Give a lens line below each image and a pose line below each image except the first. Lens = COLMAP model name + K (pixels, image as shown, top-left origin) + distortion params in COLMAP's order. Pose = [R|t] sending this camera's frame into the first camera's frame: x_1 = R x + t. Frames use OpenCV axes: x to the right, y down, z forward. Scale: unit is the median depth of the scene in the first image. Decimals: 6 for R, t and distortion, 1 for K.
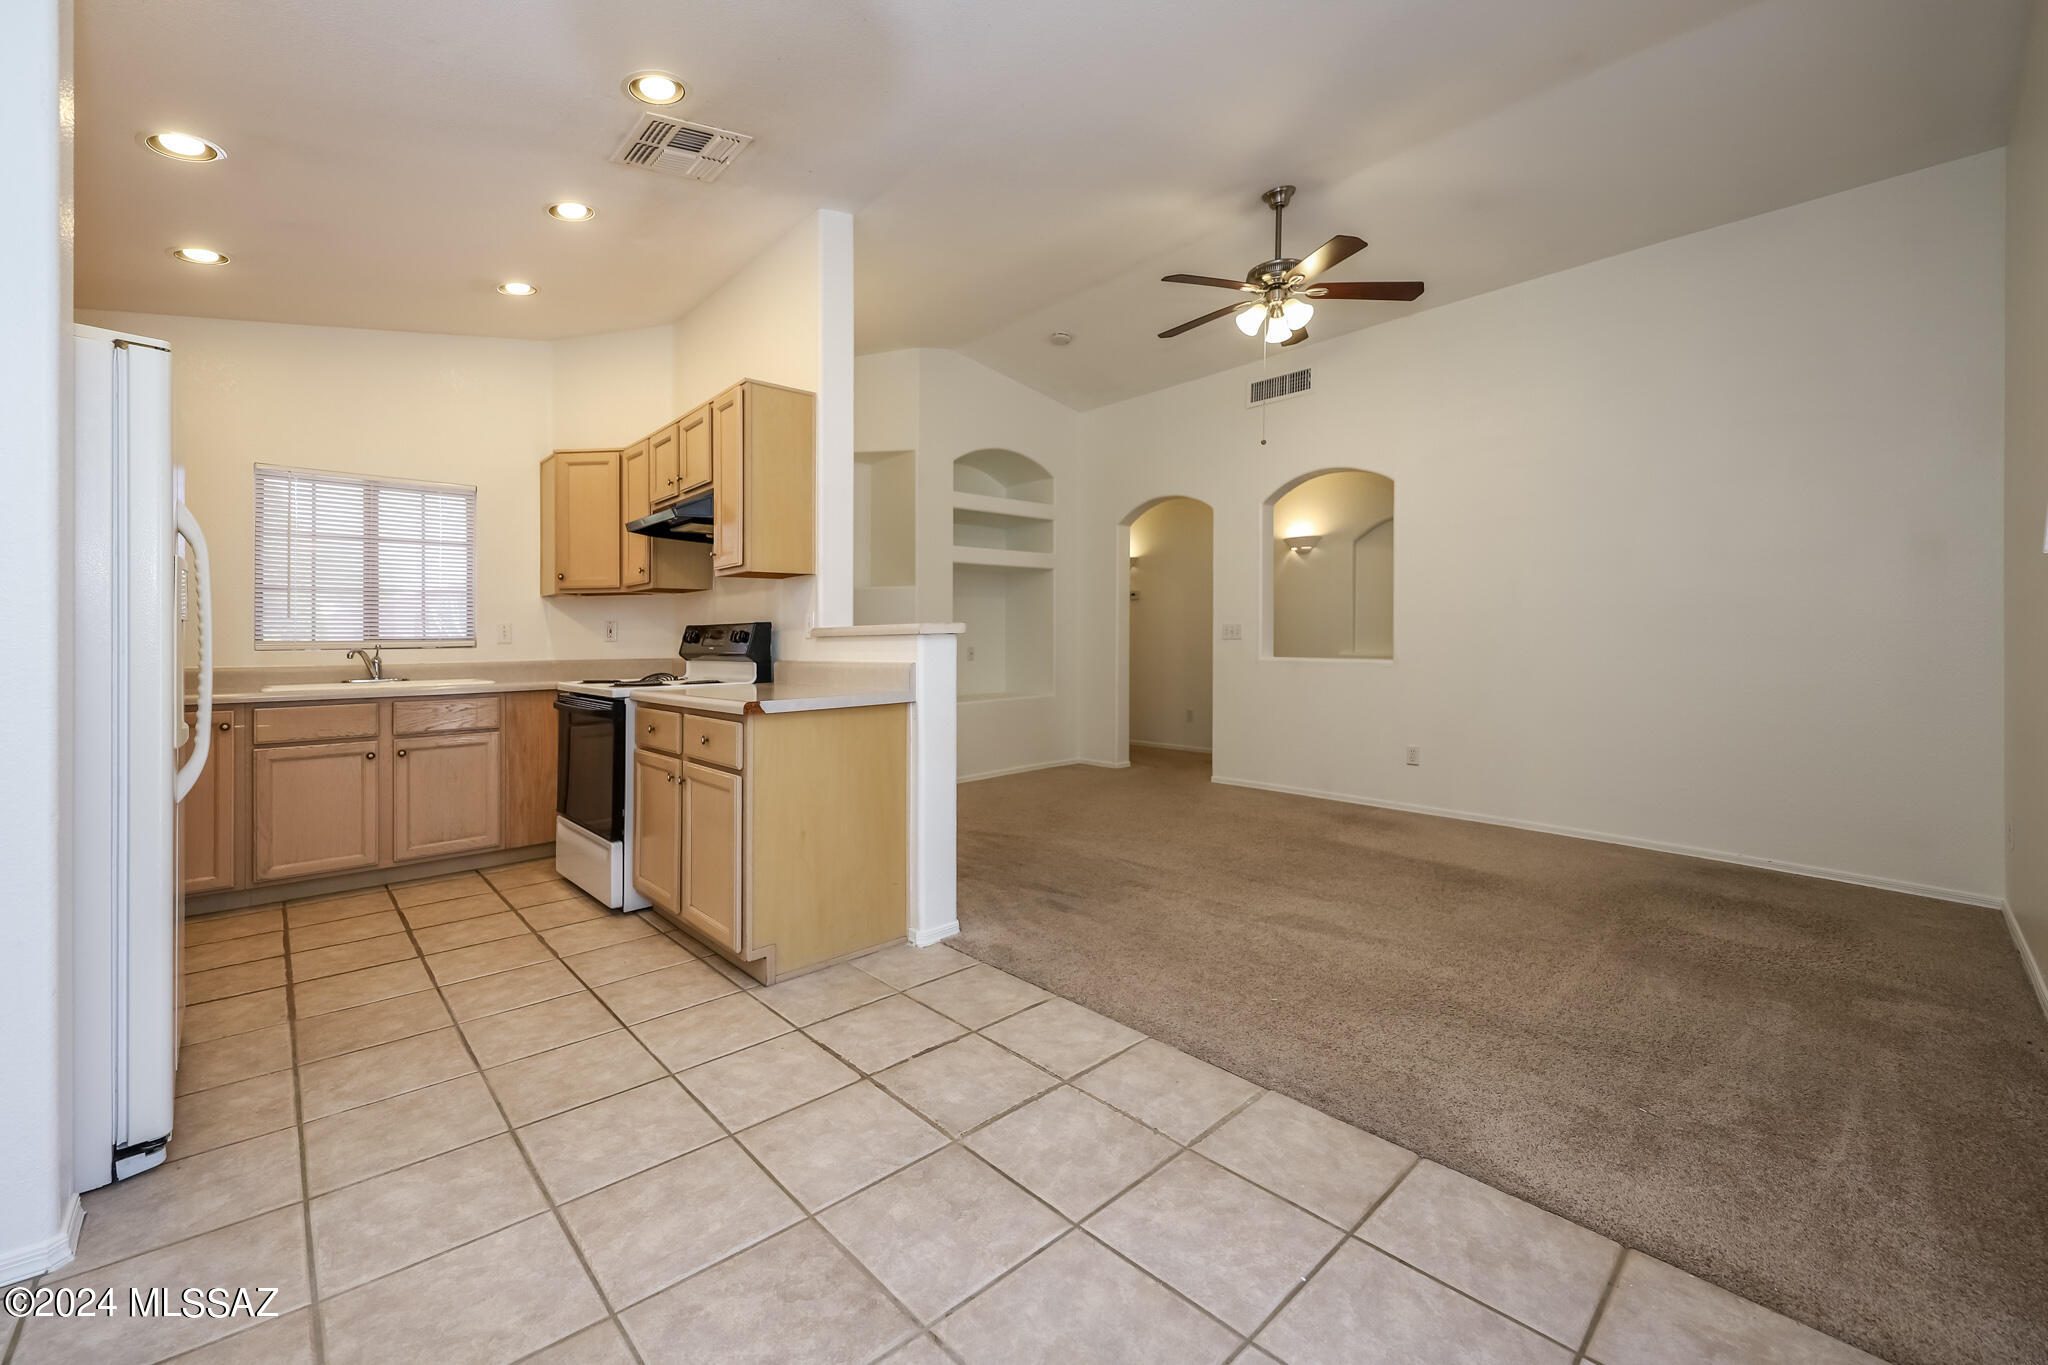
lens RADIAL K [[830.7, 0, 1025.6], [0, 830.7, 628.0], [0, 0, 1]] dist [0.005942, 0.000048]
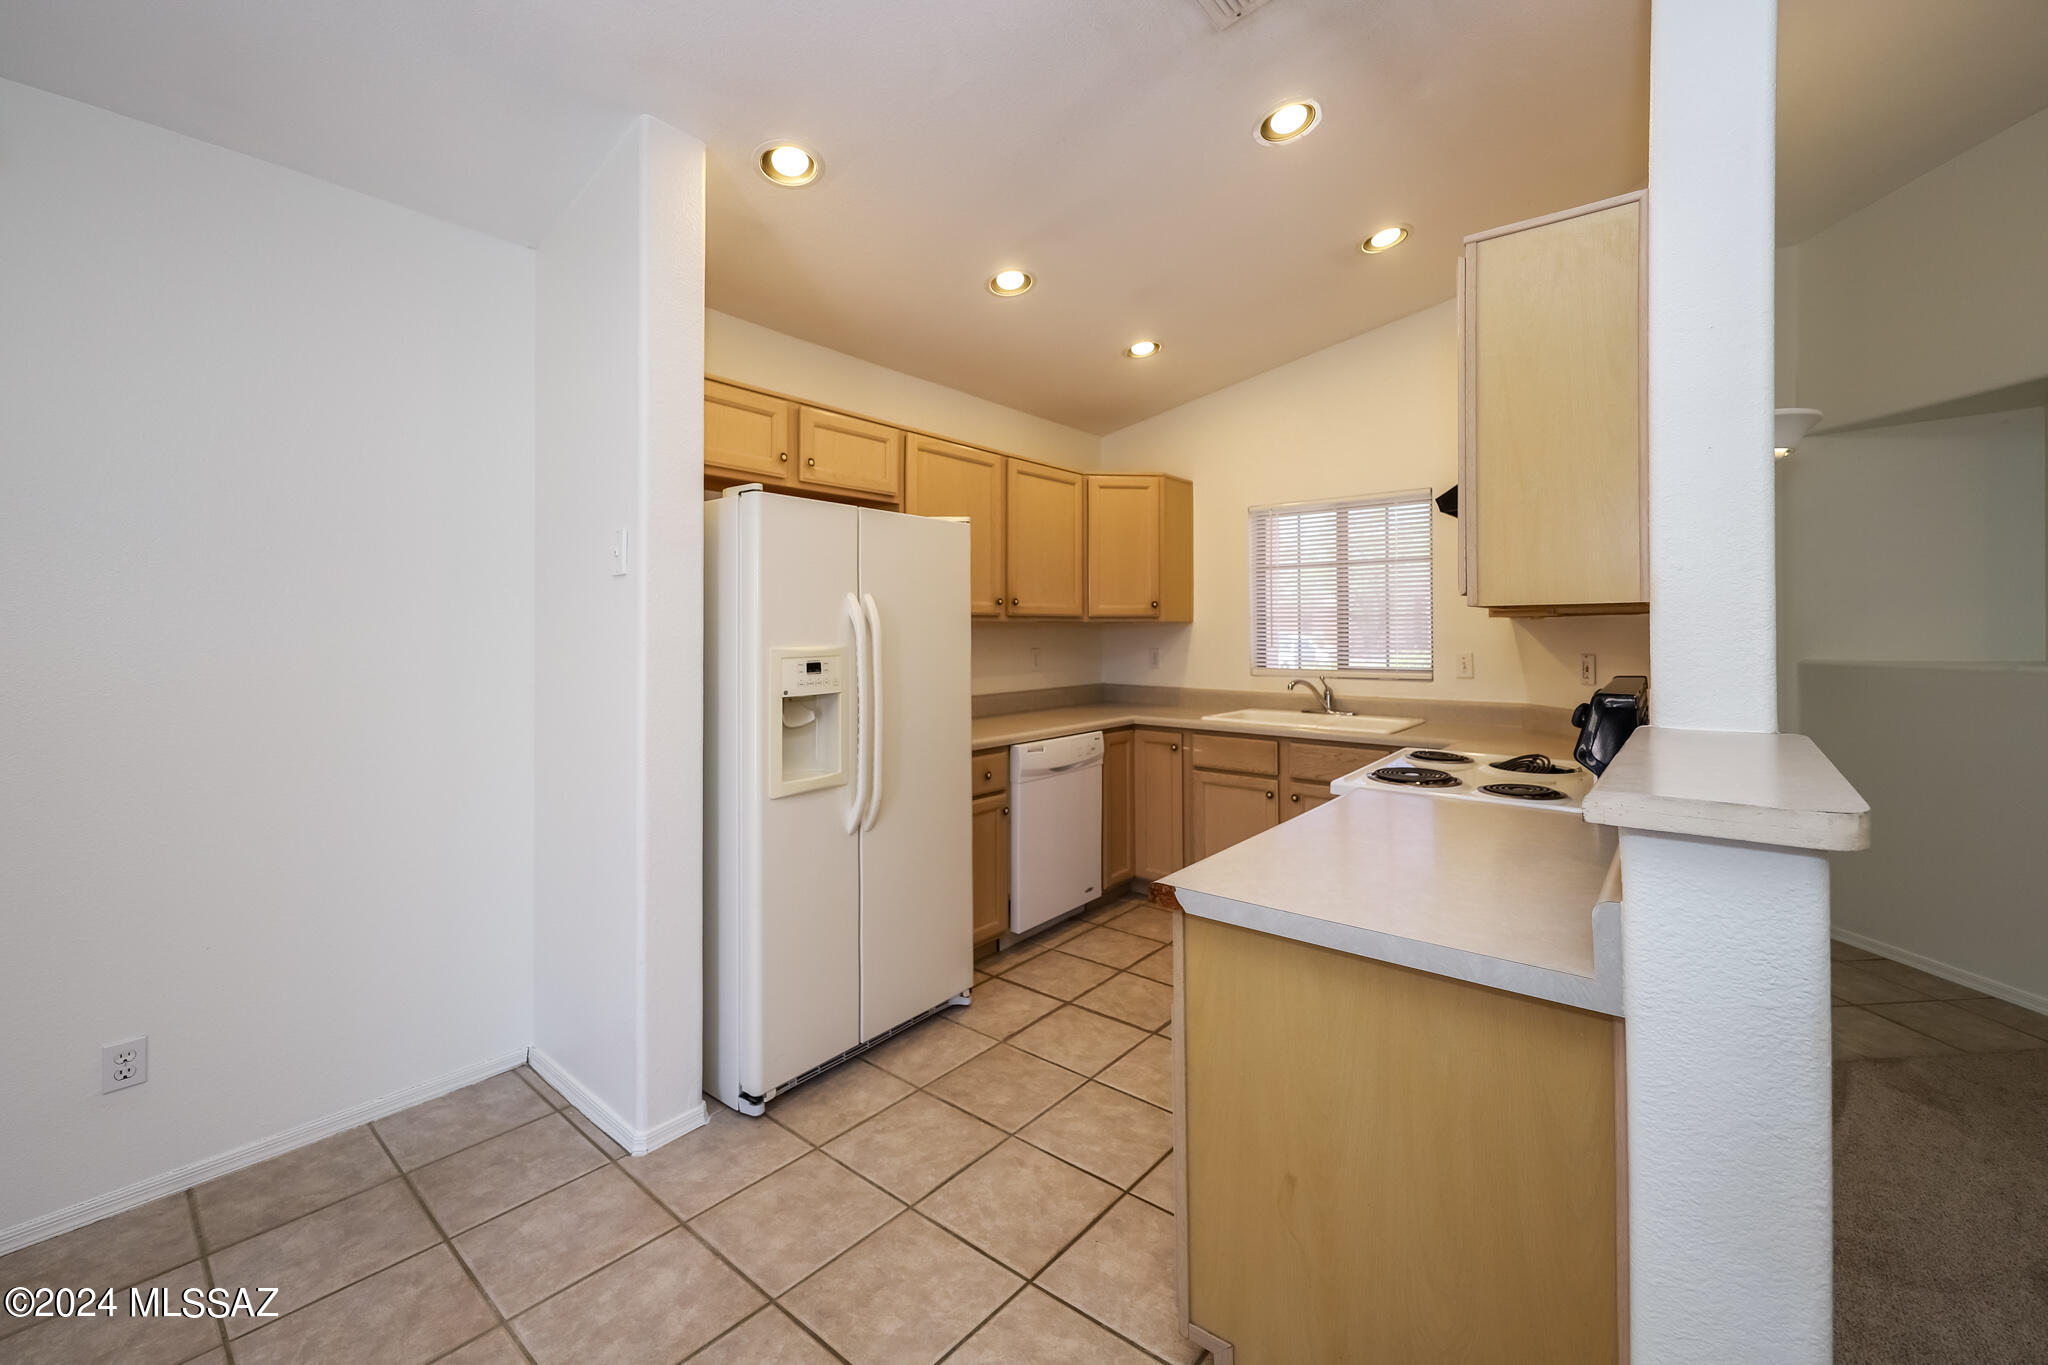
lens RADIAL K [[830.7, 0, 1029.7], [0, 830.7, 619.0], [0, 0, 1]] dist [0.005942, 0.000048]
pose [[0.112575, -0.004787, -0.993632, 0.150934], [0.028506, 0.999592, -0.001586, -0.058274], [0.993234, -0.028145, 0.112666, 0.600647]]
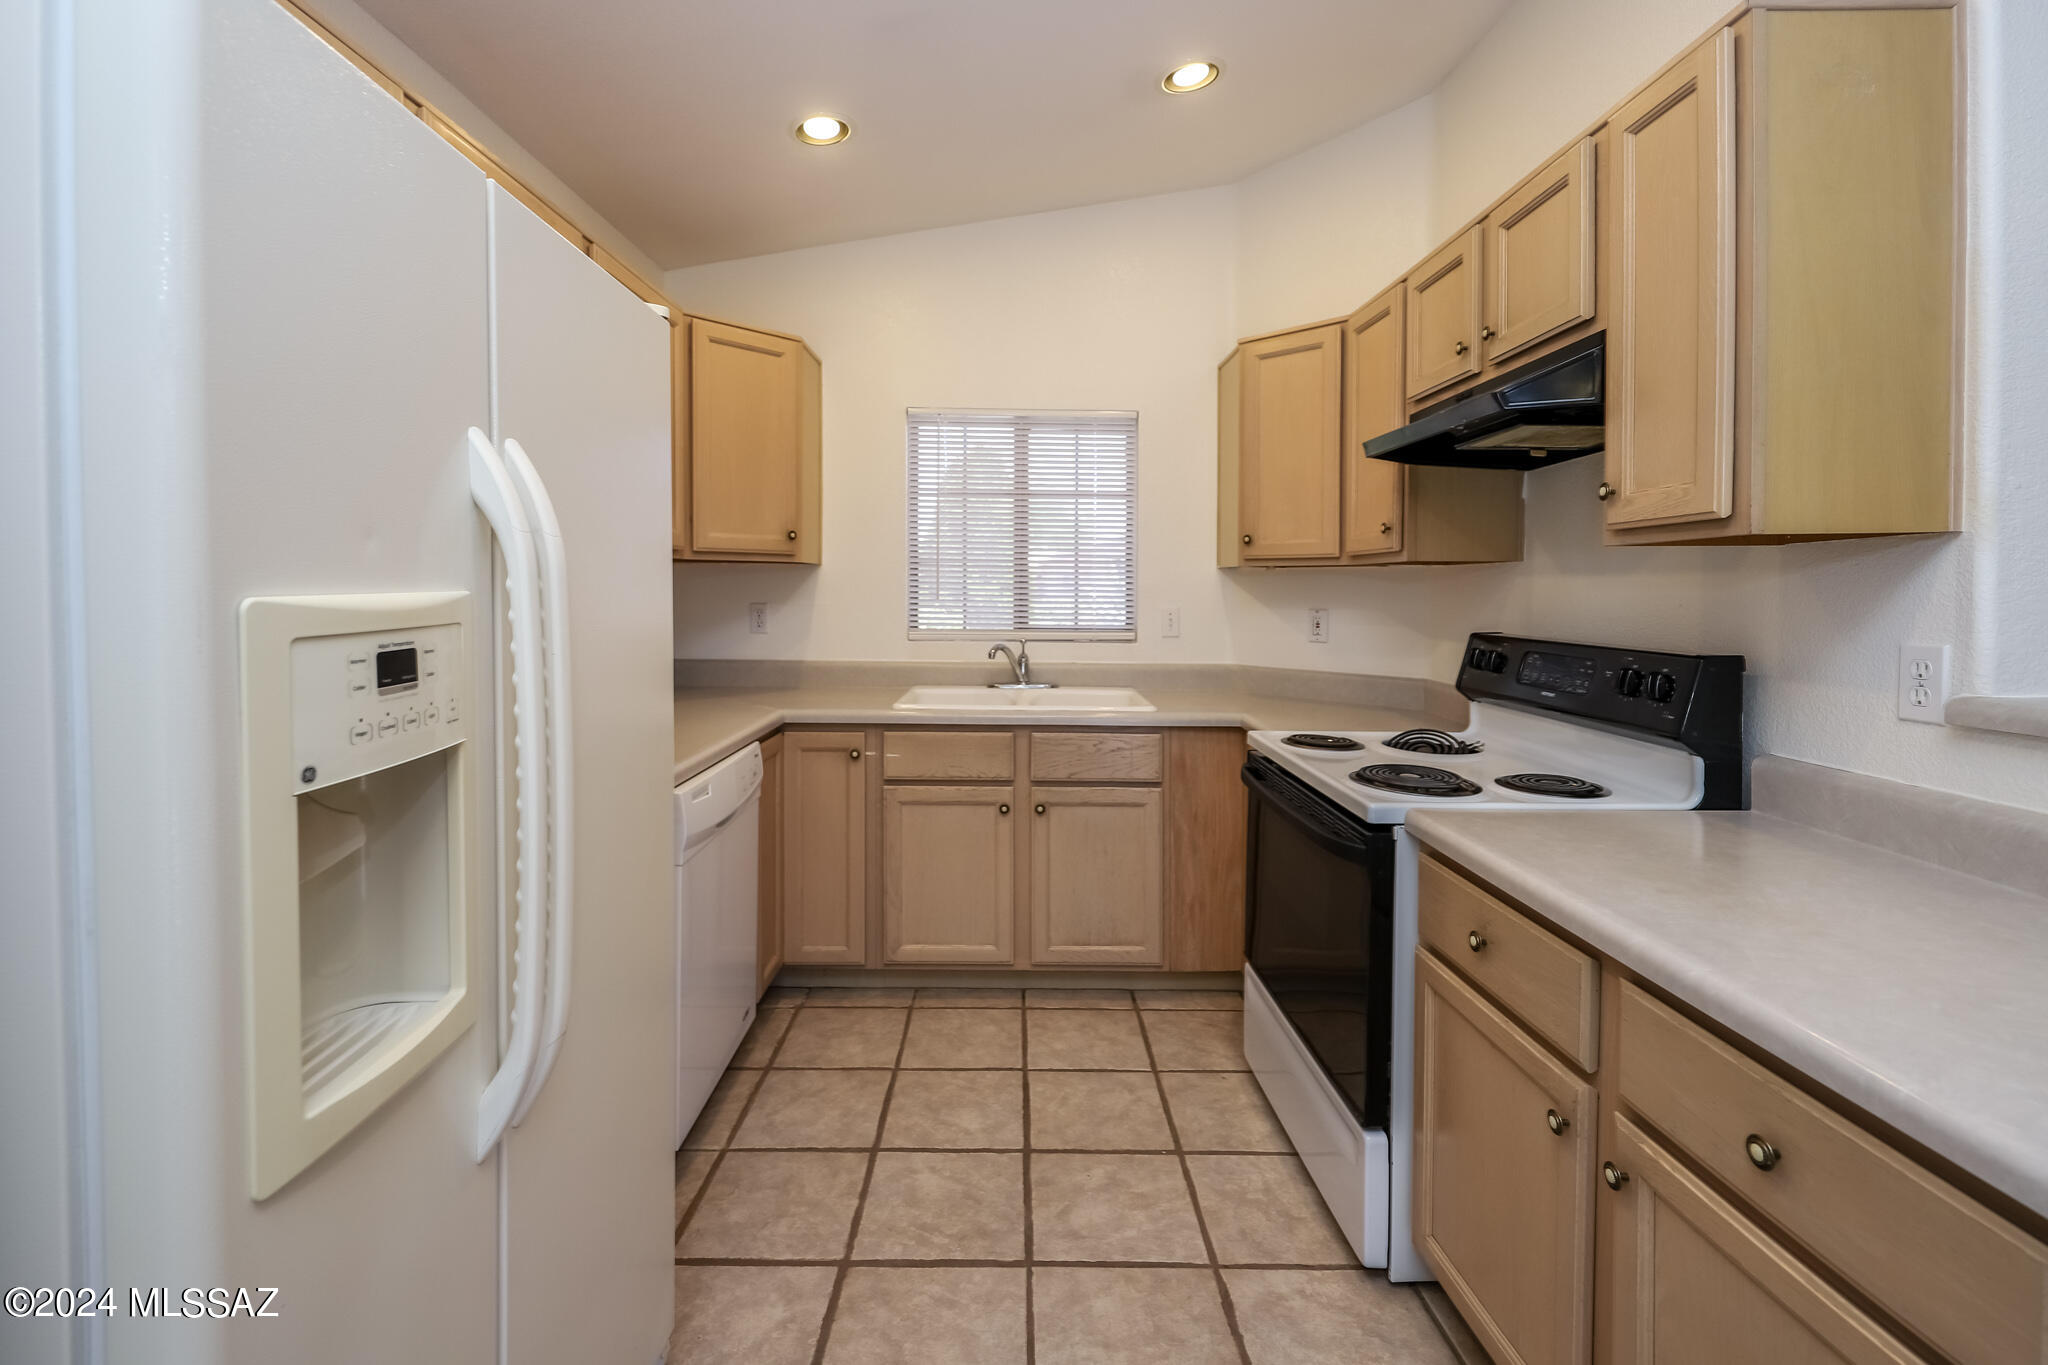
lens RADIAL K [[870.1, 0, 1018.6], [0, 870.1, 586.6], [0, 0, 1]] dist [-0.040123, -0.000860]
pose [[0.745677, 0.017419, -0.666080, -0.290258], [-0.001411, 0.999697, 0.024564, -0.048629], [0.666307, -0.017377, 0.745475, 0.459186]]
